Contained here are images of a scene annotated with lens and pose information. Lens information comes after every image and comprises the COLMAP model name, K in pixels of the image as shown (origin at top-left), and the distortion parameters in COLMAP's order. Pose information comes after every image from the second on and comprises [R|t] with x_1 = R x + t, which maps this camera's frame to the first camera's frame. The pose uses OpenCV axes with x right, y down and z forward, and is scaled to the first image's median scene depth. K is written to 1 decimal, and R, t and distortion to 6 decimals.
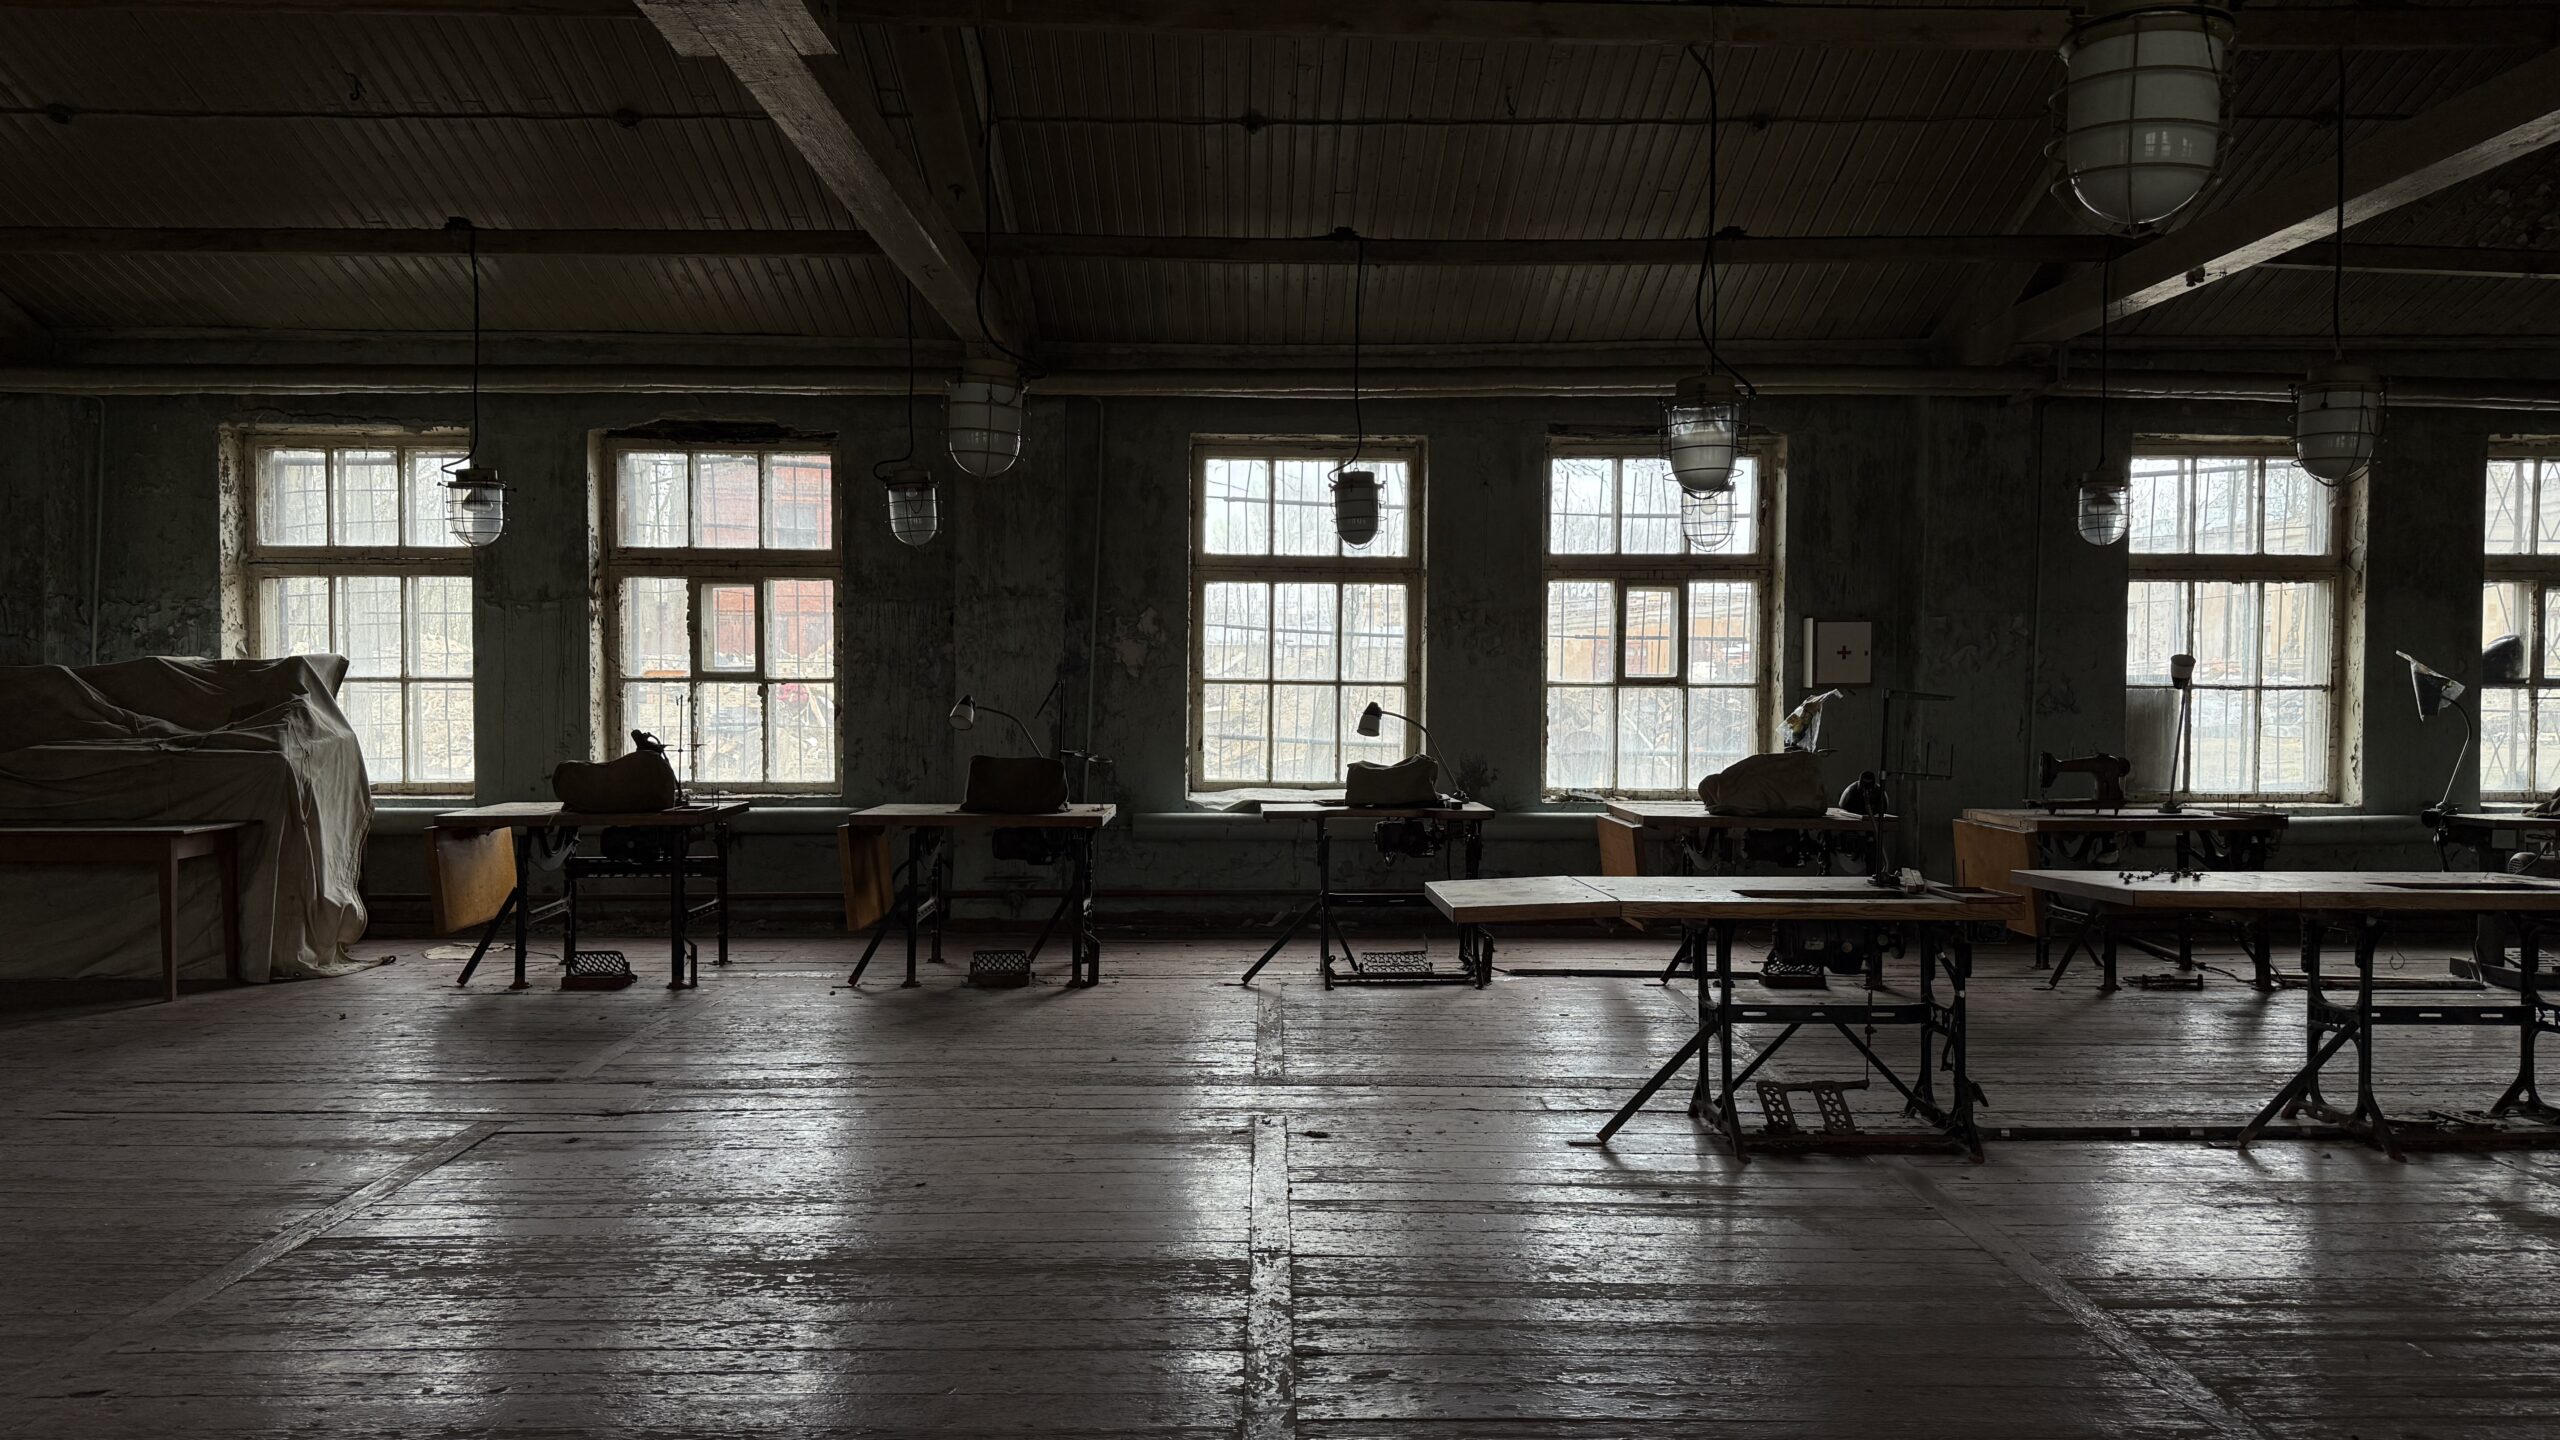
lens RADIAL K [[1772.9, 0, 1261.9], [0, 1772.9, 736.5], [0, 0, 1]] dist [0.157717, -0.259882]
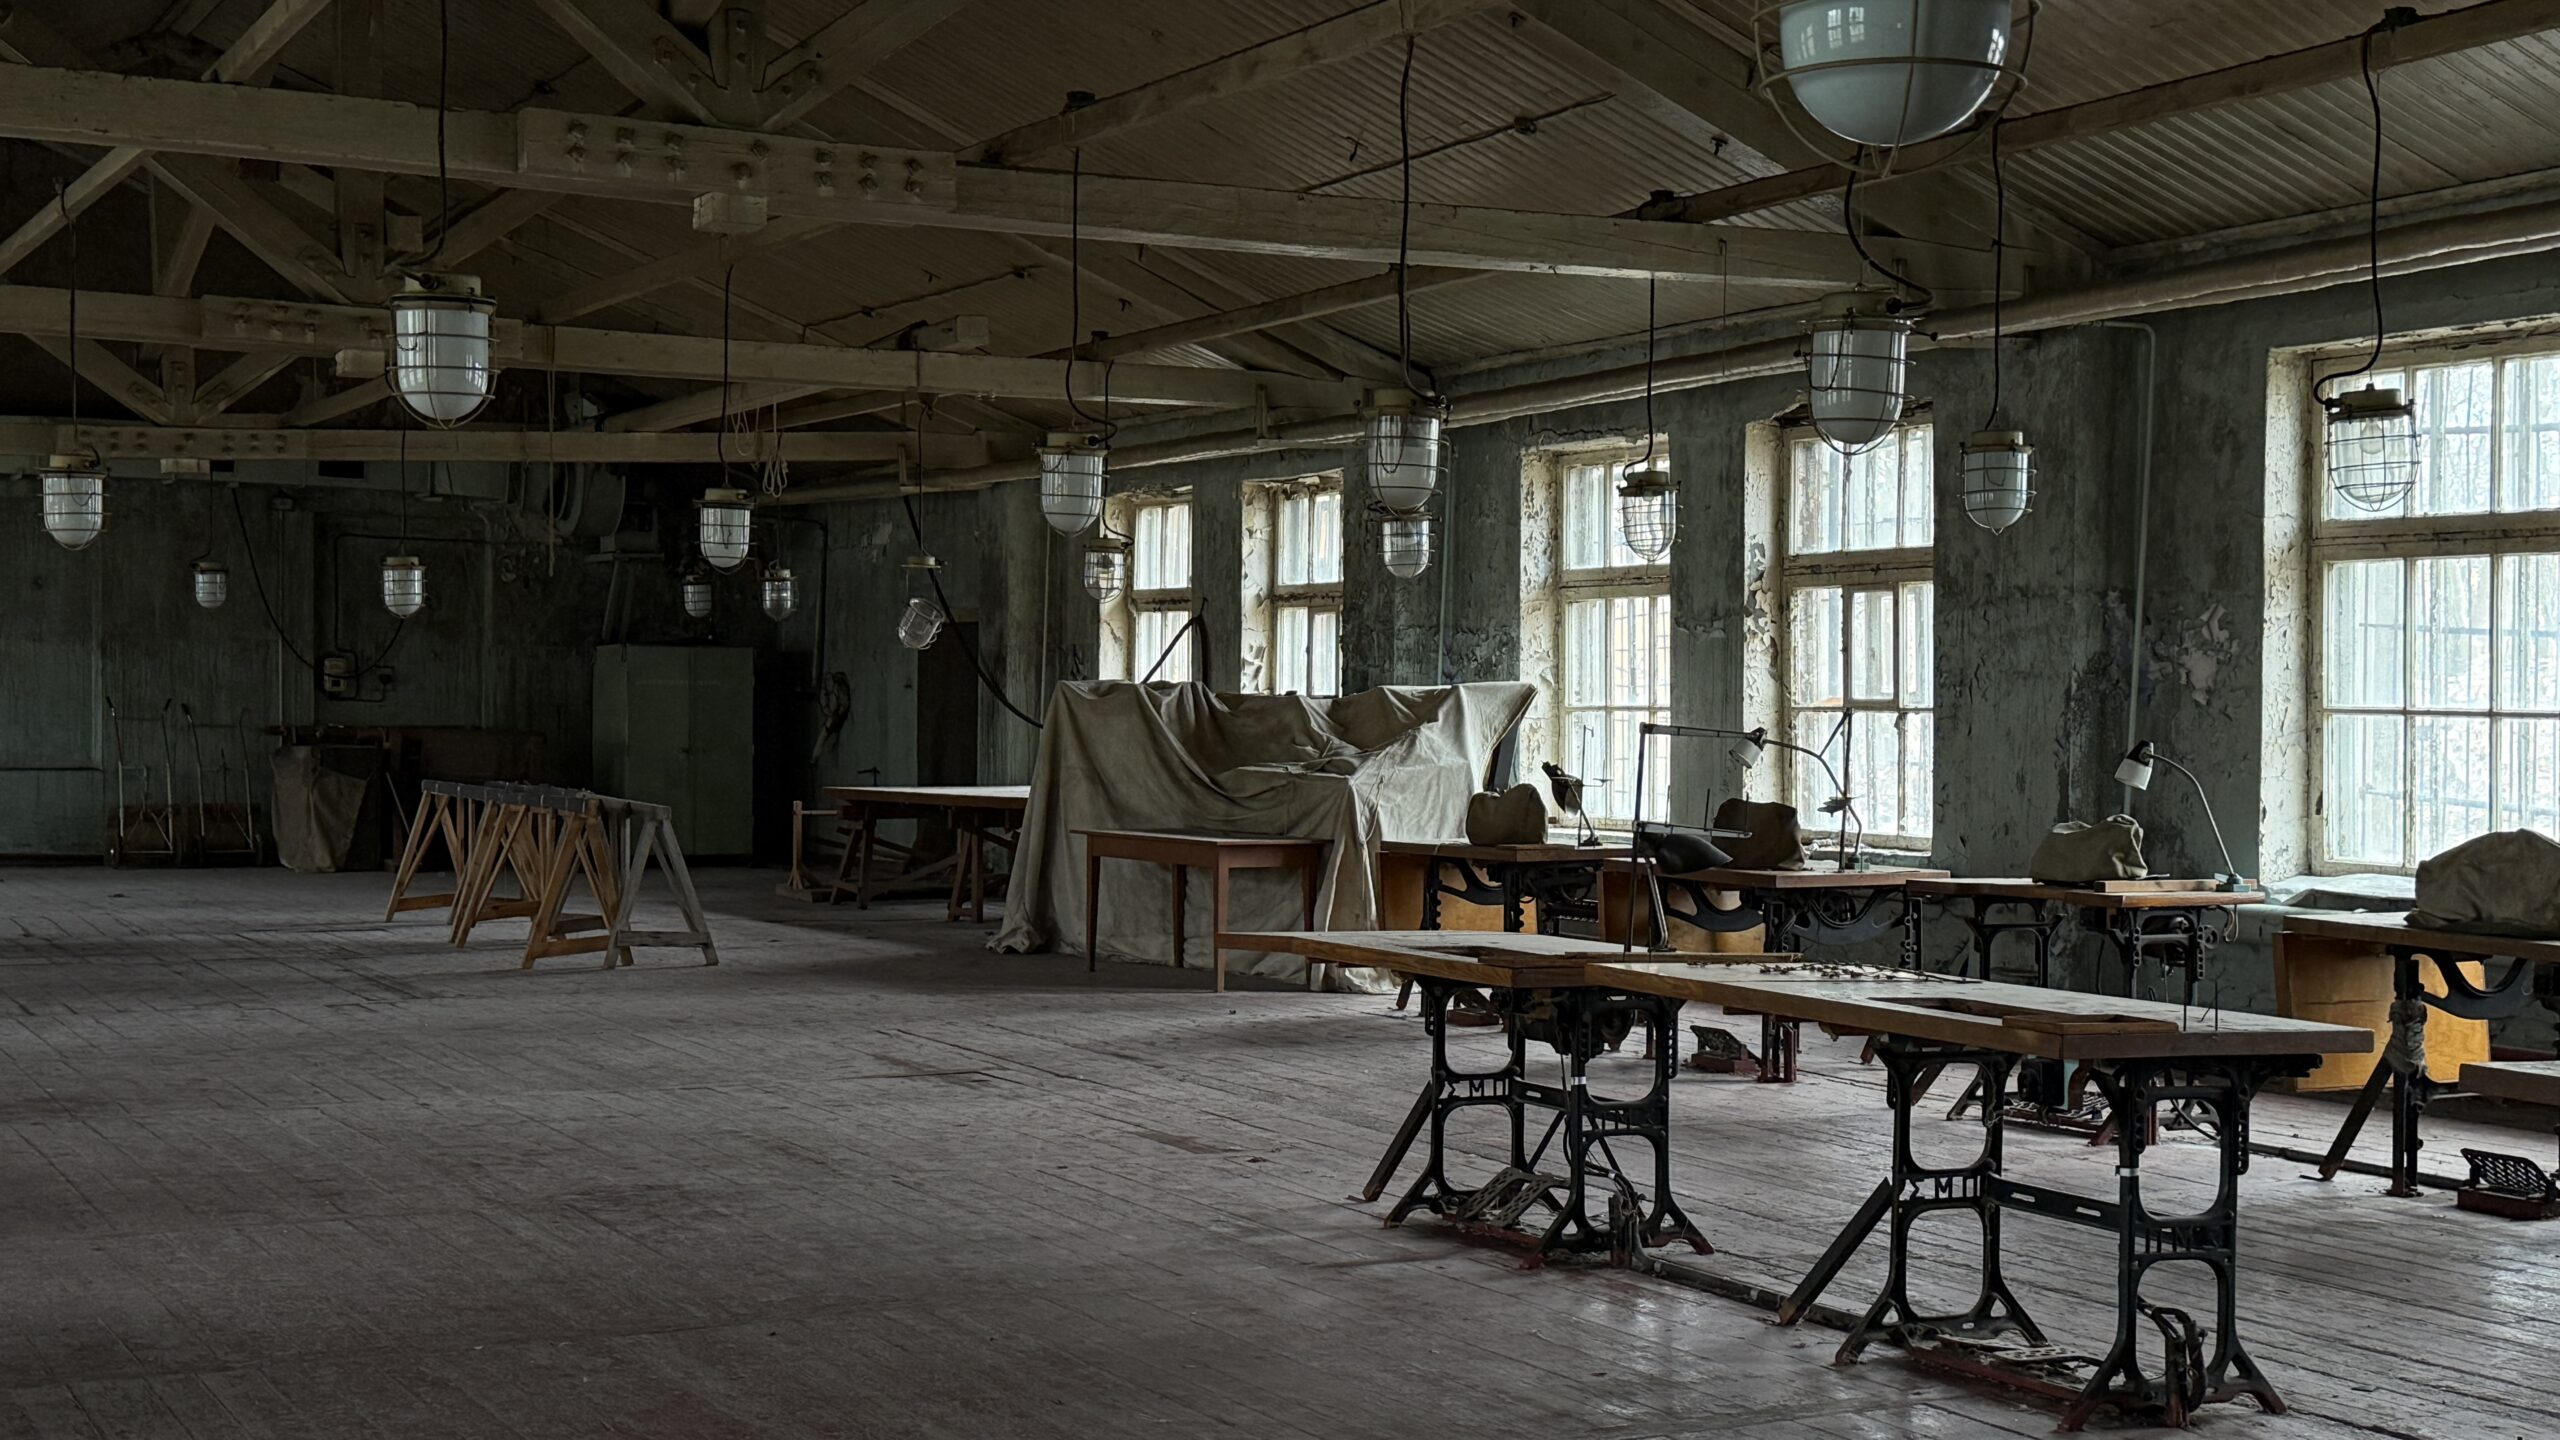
lens RADIAL K [[3139.5, 0, 1276.8], [0, 3139.5, 733.3], [0, 0, 1]] dist [0.205186, -0.425737]
pose [[0.455160, 0.008349, -0.890371, 0.880527], [-0.028690, 0.999574, -0.005293, -0.004984], [0.889948, 0.027954, 0.455205, 0.103263]]
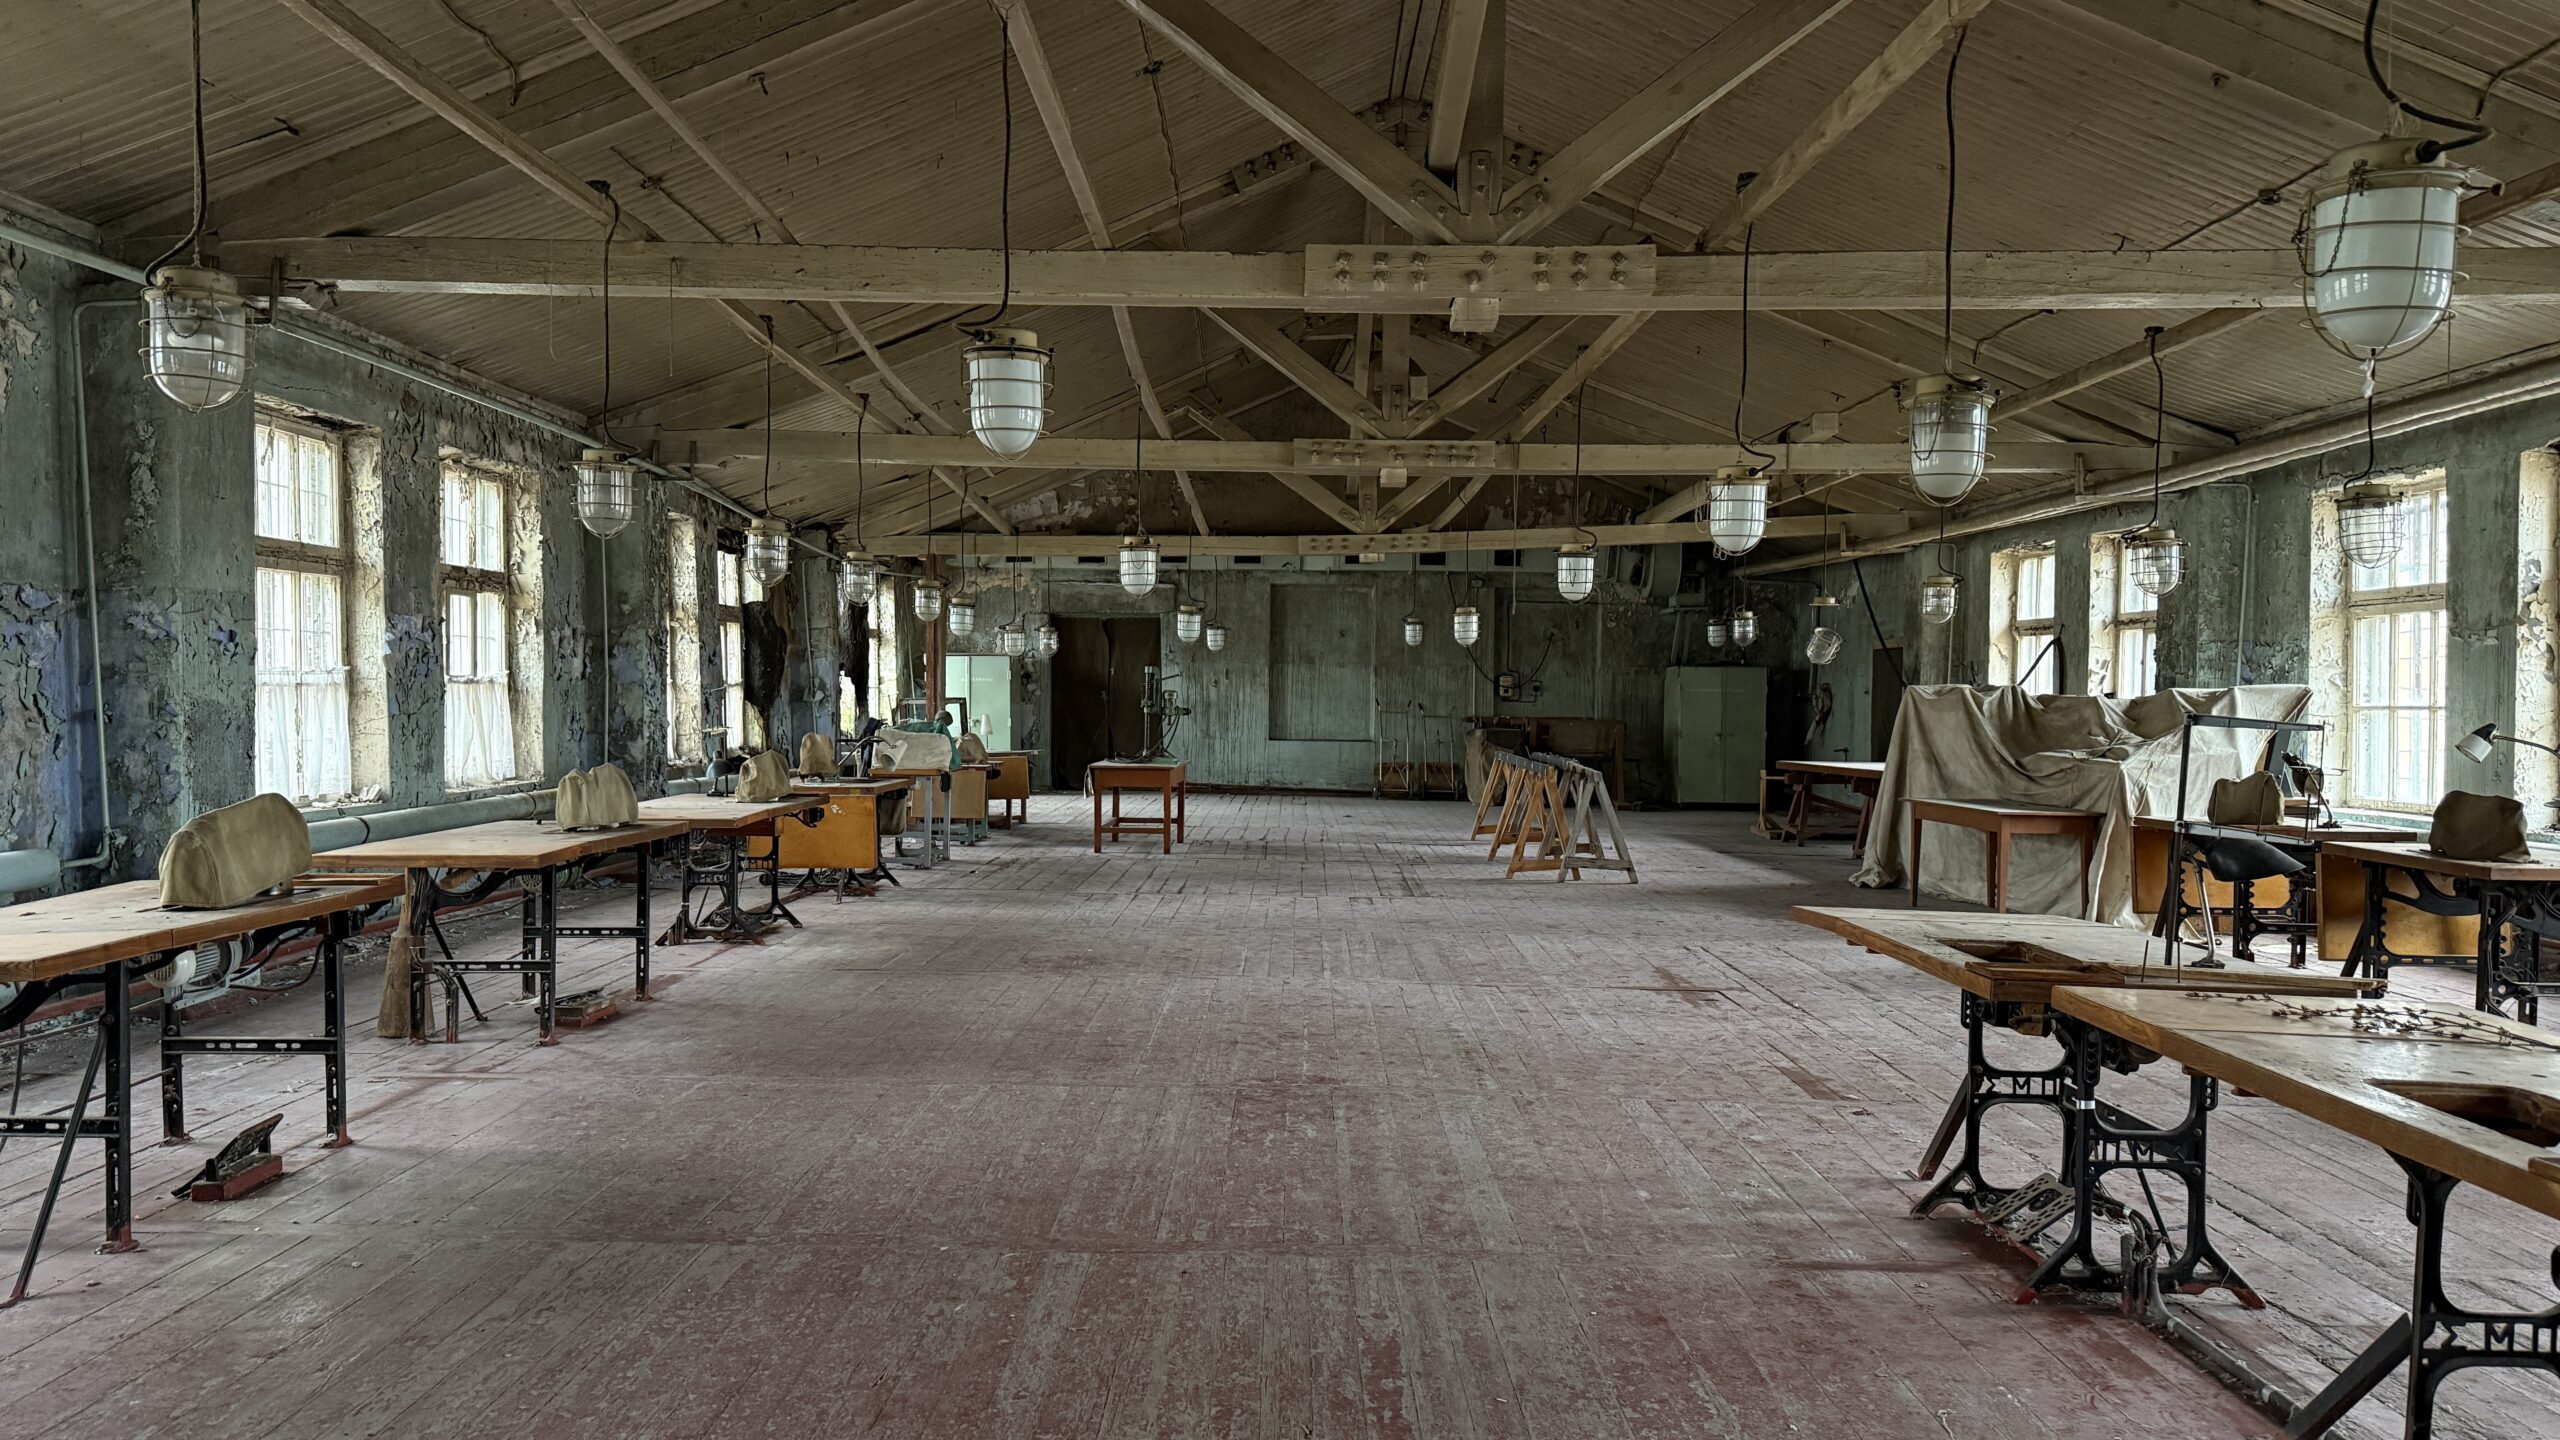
lens RADIAL K [[1772.9, 0, 1261.9], [0, 1772.9, 736.5], [0, 0, 1]] dist [0.157717, -0.259882]
pose [[-0.037566, 0.017238, -0.999145, 0.630473], [-0.037311, 0.999130, 0.018641, -0.009042], [0.998597, 0.037979, -0.036890, 0.357704]]
